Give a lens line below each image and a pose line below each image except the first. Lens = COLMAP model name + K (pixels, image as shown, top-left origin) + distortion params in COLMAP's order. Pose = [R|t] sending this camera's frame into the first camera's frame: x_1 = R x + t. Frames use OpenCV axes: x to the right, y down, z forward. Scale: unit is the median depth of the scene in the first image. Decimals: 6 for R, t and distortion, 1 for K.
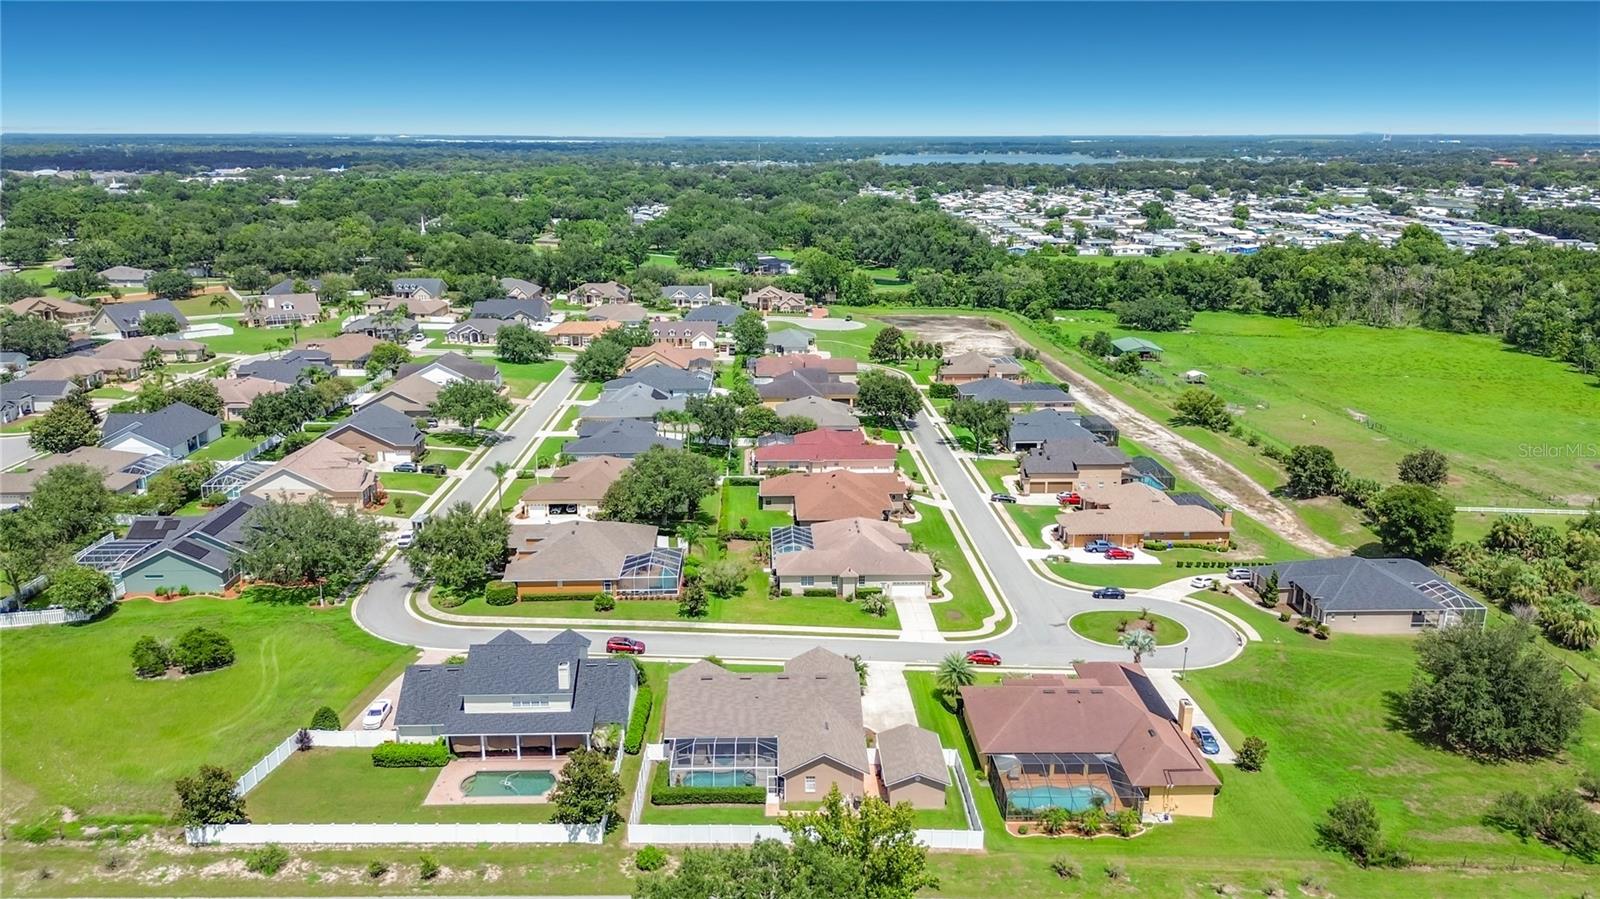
lens RADIAL K [[1145.3, 0, 800.5], [0, 1145.3, 447.6], [0, 0, 1]] dist [0.043652, -0.050816]
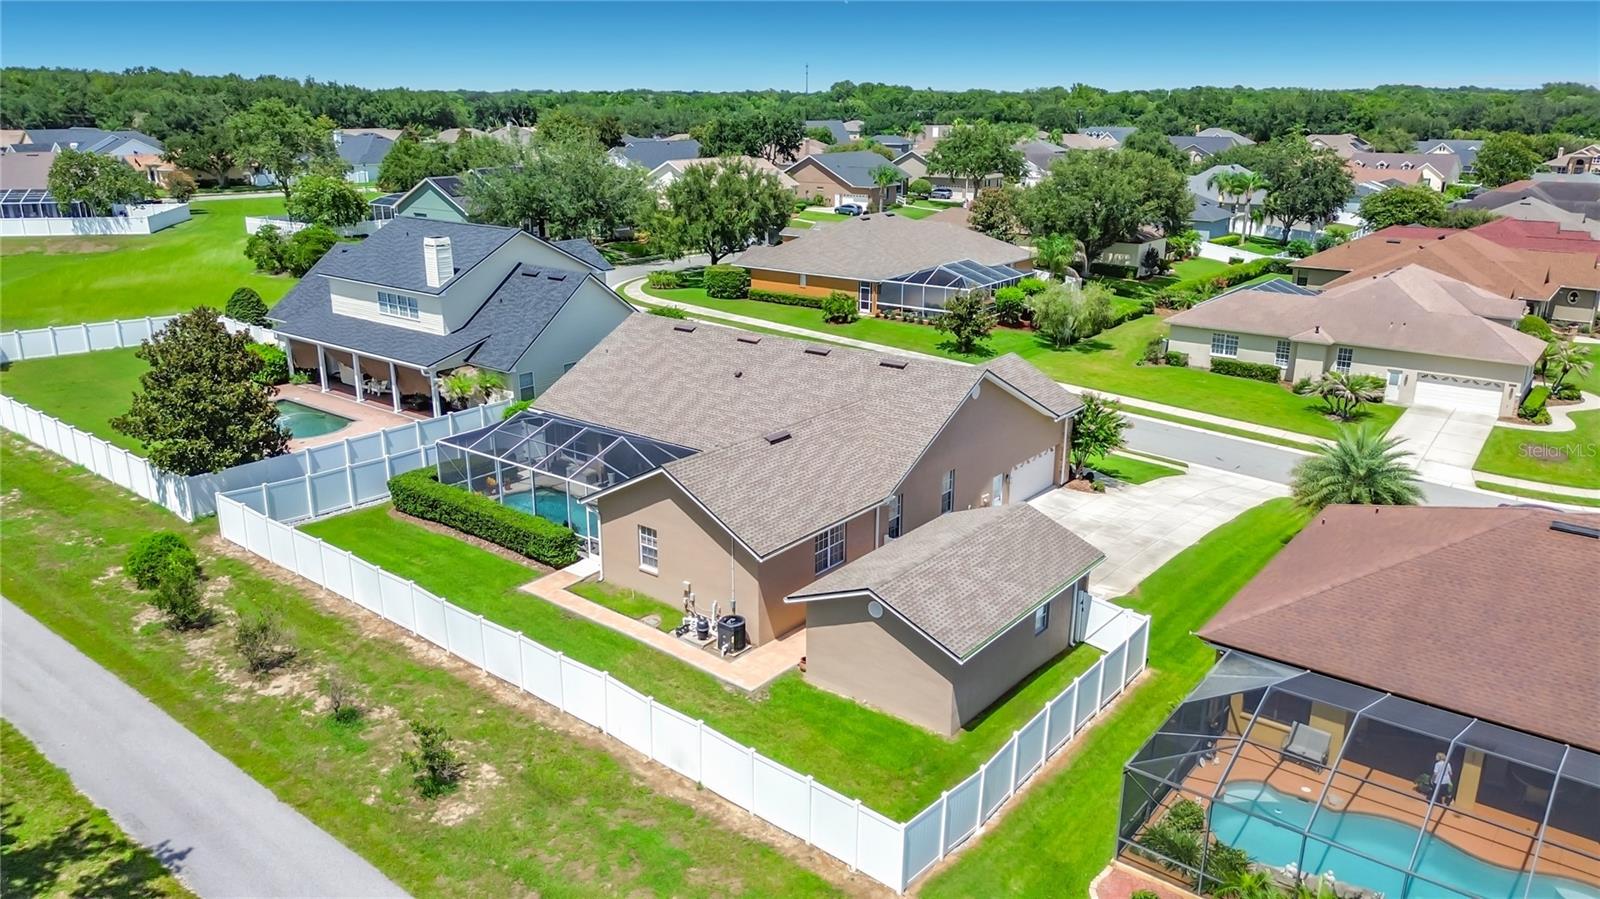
lens RADIAL K [[1145.3, 0, 796.6], [0, 1145.3, 447.3], [0, 0, 1]] dist [0.043652, -0.050816]
pose [[0.749378, 0.185625, -0.635591, 0.190406], [-0.172457, 0.981487, 0.083313, 0.151619], [0.639289, 0.047179, 0.767518, 0.512318]]
